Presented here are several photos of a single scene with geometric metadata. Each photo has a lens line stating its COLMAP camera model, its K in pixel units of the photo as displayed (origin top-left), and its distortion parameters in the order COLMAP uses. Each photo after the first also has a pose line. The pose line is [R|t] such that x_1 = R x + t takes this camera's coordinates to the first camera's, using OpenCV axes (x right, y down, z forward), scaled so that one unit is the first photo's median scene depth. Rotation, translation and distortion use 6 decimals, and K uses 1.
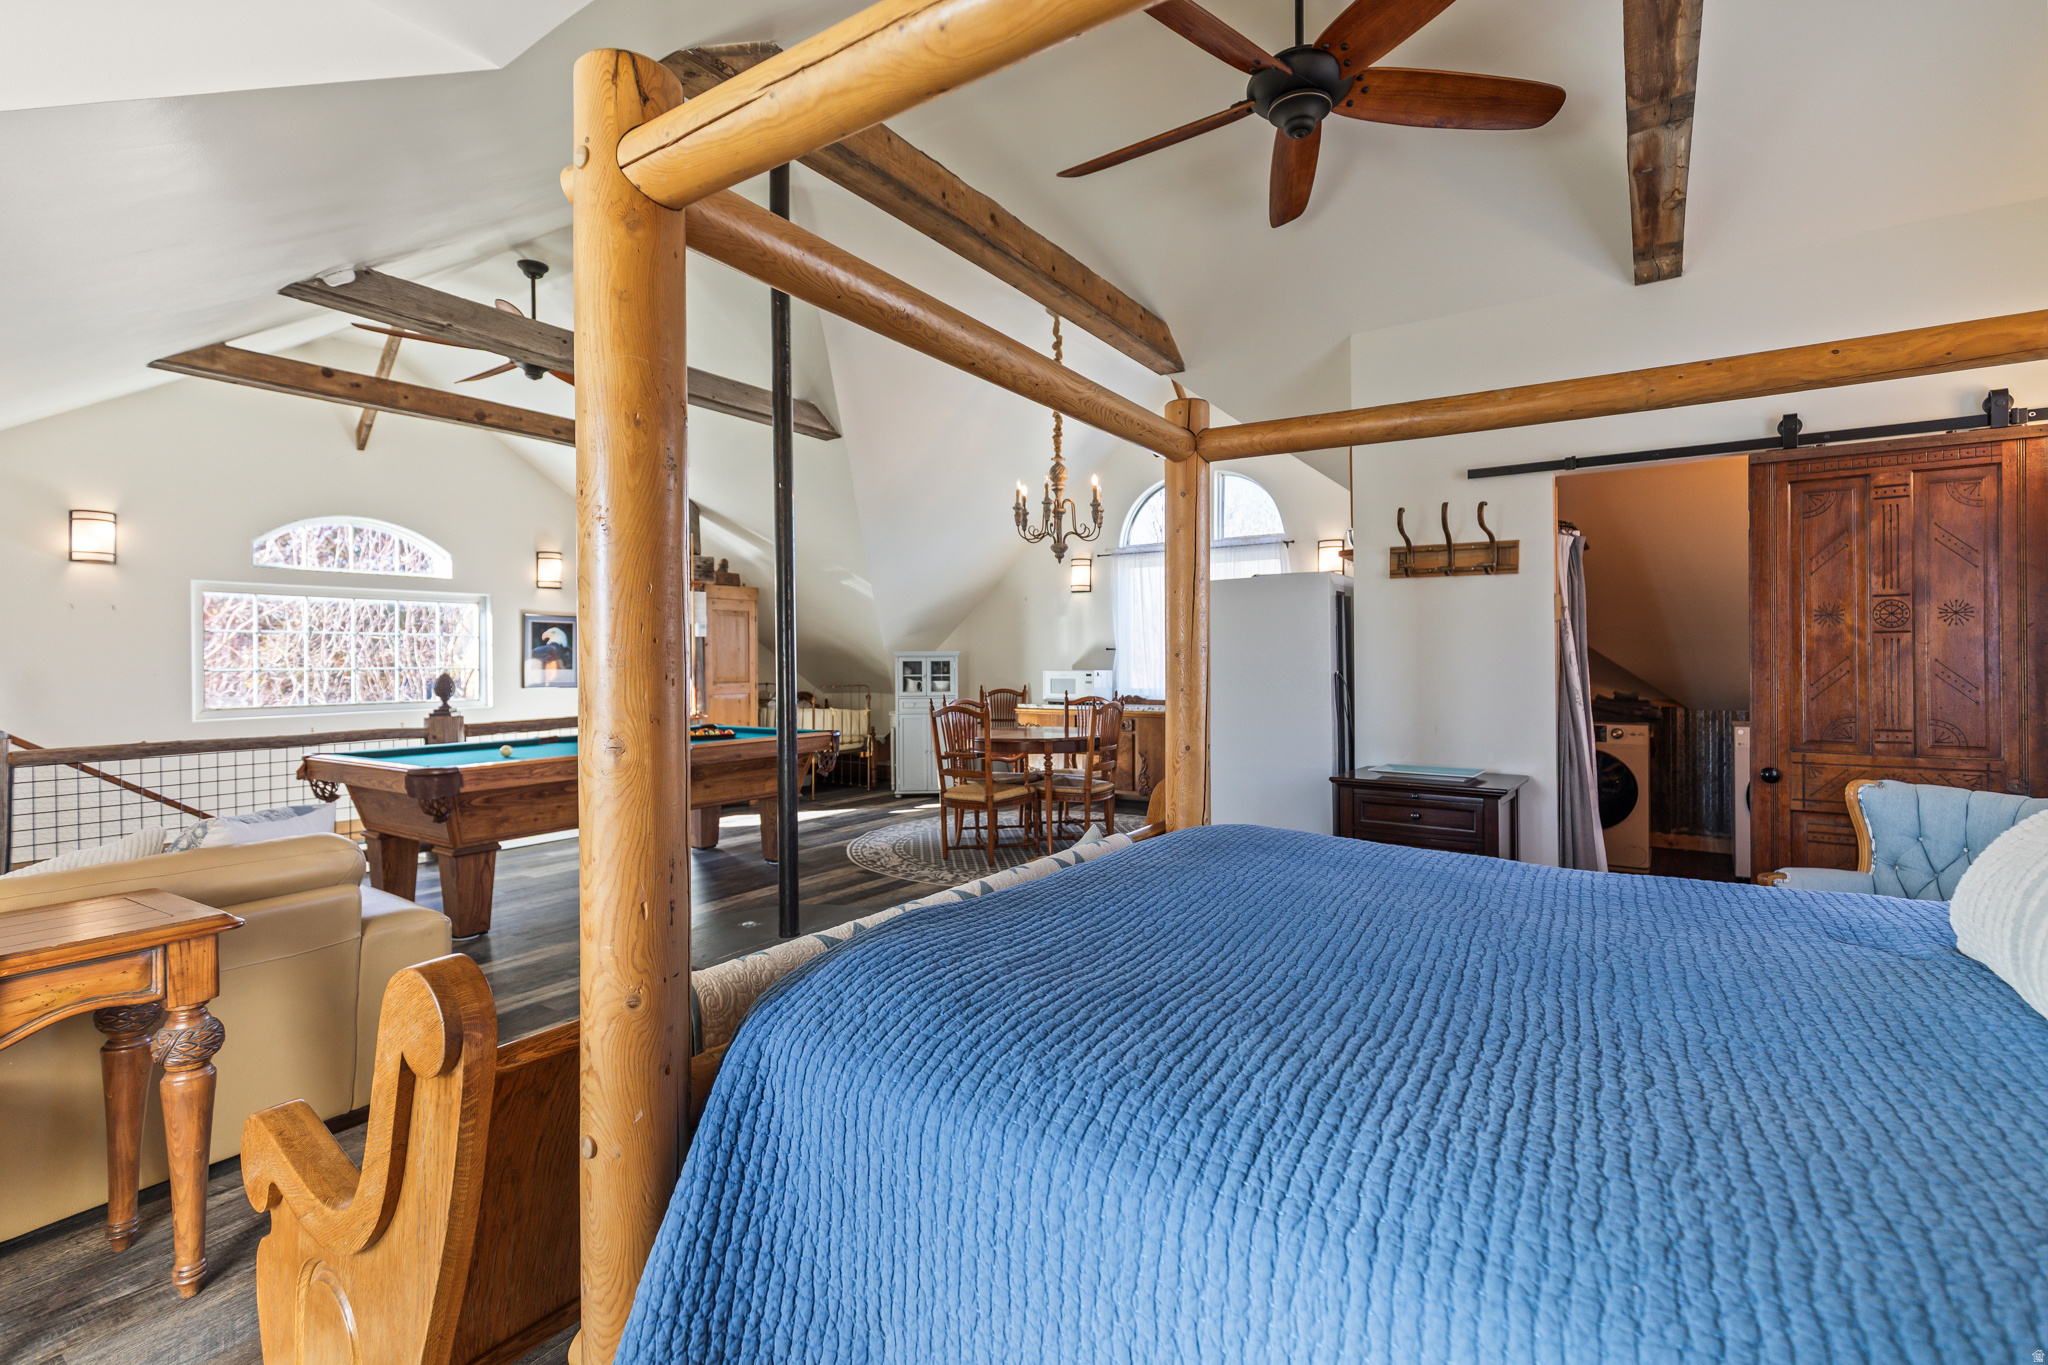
lens RADIAL K [[923.2, 0, 1025.1], [0, 923.2, 656.5], [0, 0, 1]] dist [0.008425, -0.000599]
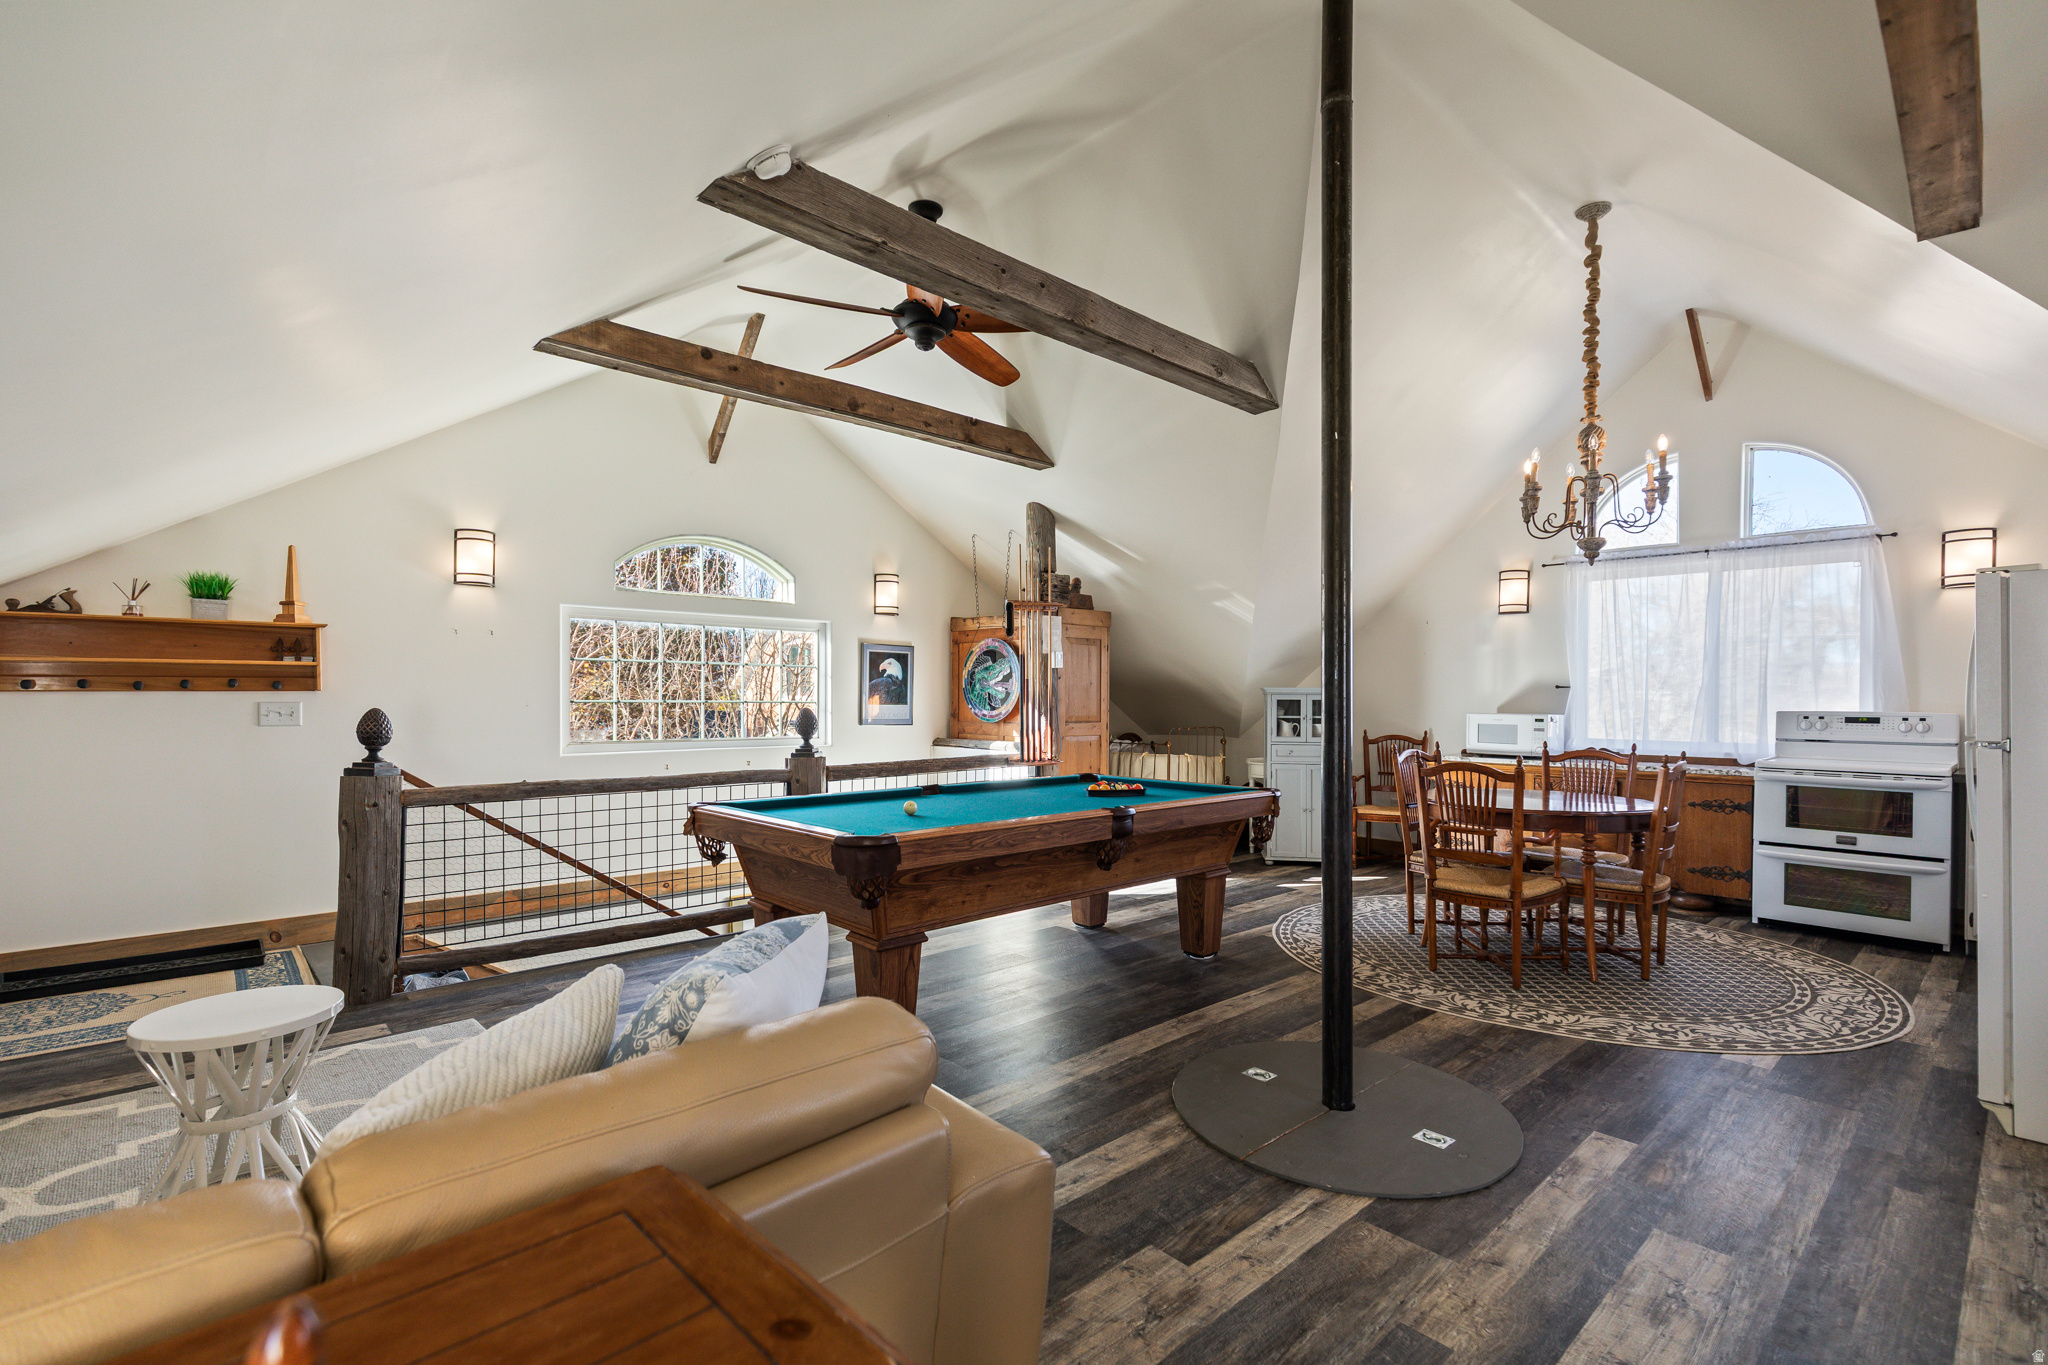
lens RADIAL K [[923.2, 0, 1027.7], [0, 923.2, 700.0], [0, 0, 1]] dist [0.008425, -0.000599]
pose [[0.973205, 0.010655, -0.229690, -0.241761], [-0.009357, 0.999934, 0.006738, 0.003009], [0.229747, -0.004408, 0.973240, 0.217503]]
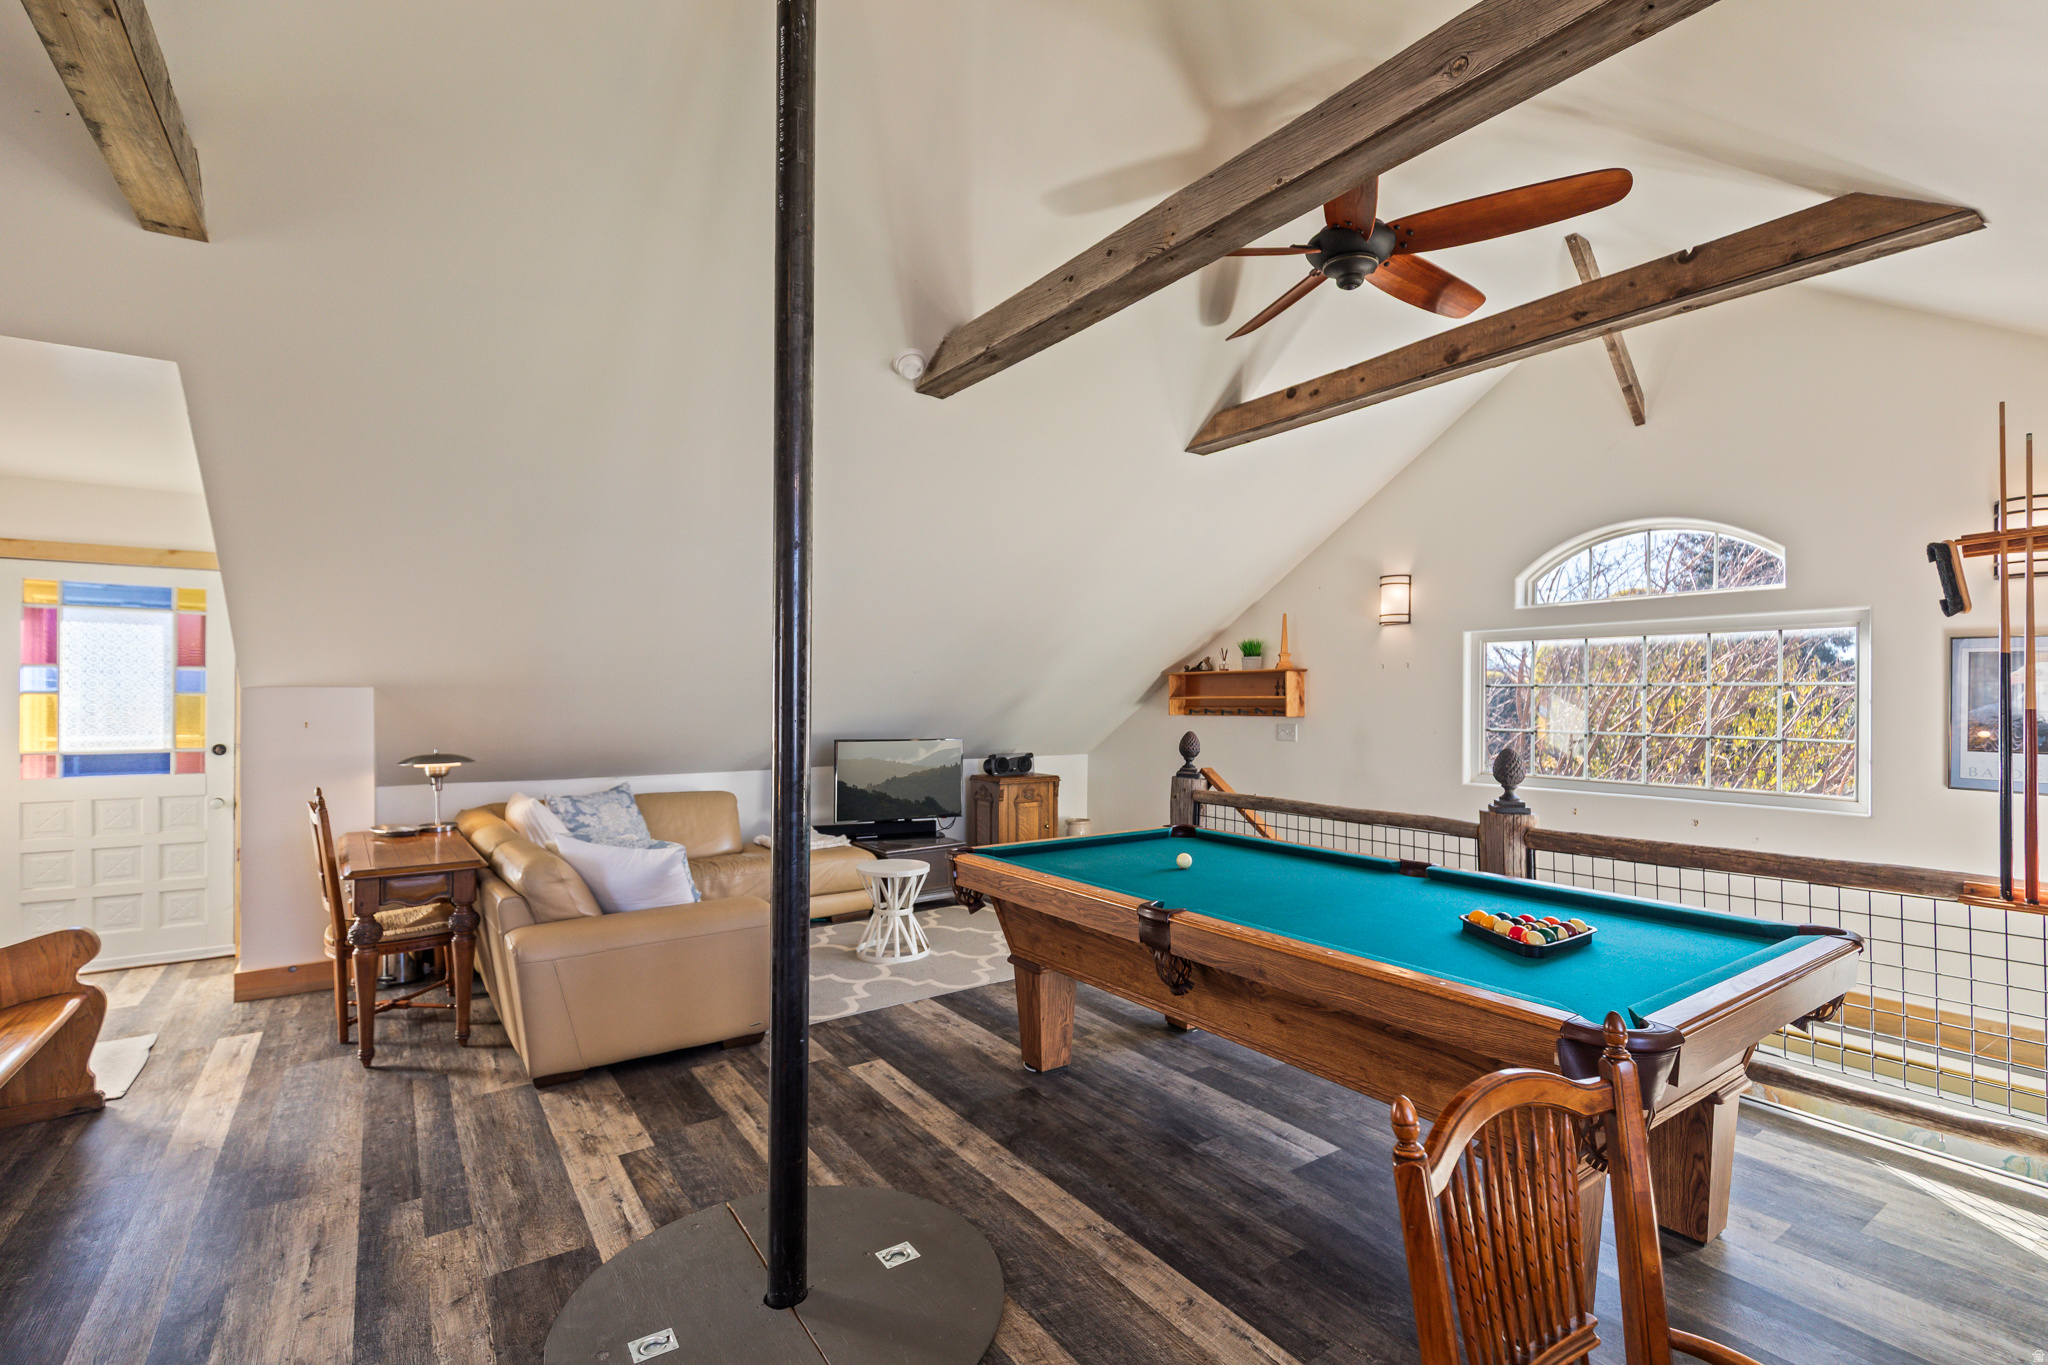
lens RADIAL K [[923.2, 0, 1016.3], [0, 923.2, 696.9], [0, 0, 1]] dist [0.008425, -0.000599]
pose [[-0.361184, 0.006217, -0.932474, 0.132392], [0.003430, 0.999980, 0.005339, -0.025431], [0.932488, -0.001271, -0.361198, 0.974923]]
